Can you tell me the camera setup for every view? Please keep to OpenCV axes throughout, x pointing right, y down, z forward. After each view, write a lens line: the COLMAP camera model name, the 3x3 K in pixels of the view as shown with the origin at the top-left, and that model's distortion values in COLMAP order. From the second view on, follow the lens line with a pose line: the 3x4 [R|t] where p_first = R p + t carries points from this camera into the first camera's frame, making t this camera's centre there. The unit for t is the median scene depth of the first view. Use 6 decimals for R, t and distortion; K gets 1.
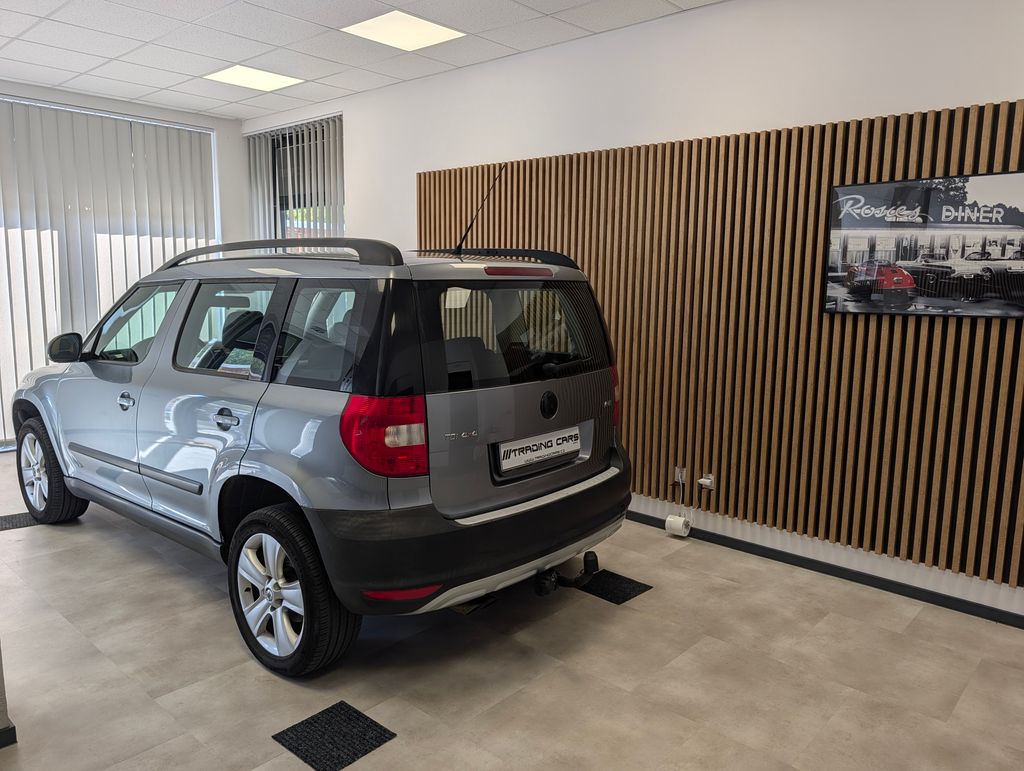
lens RADIAL K [[742.4, 0, 512.0], [0, 742.4, 385.5], [0, 0, 1]] dist [0.004365, 0.000298]
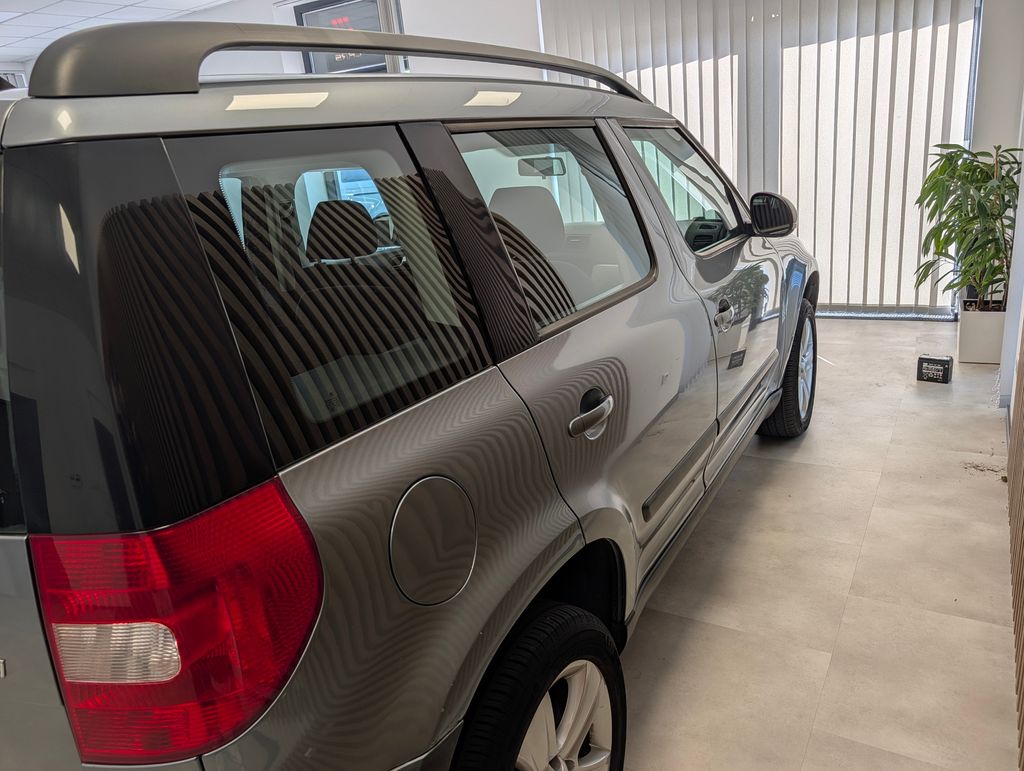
lens RADIAL K [[742.4, 0, 512.0], [0, 742.4, 385.5], [0, 0, 1]] dist [0.004365, 0.000298]
pose [[0.193103, 0.281374, -0.939968, 0.424540], [-0.042327, 0.959496, 0.278524, -0.169387], [0.980265, -0.013998, 0.197192, 1.282725]]
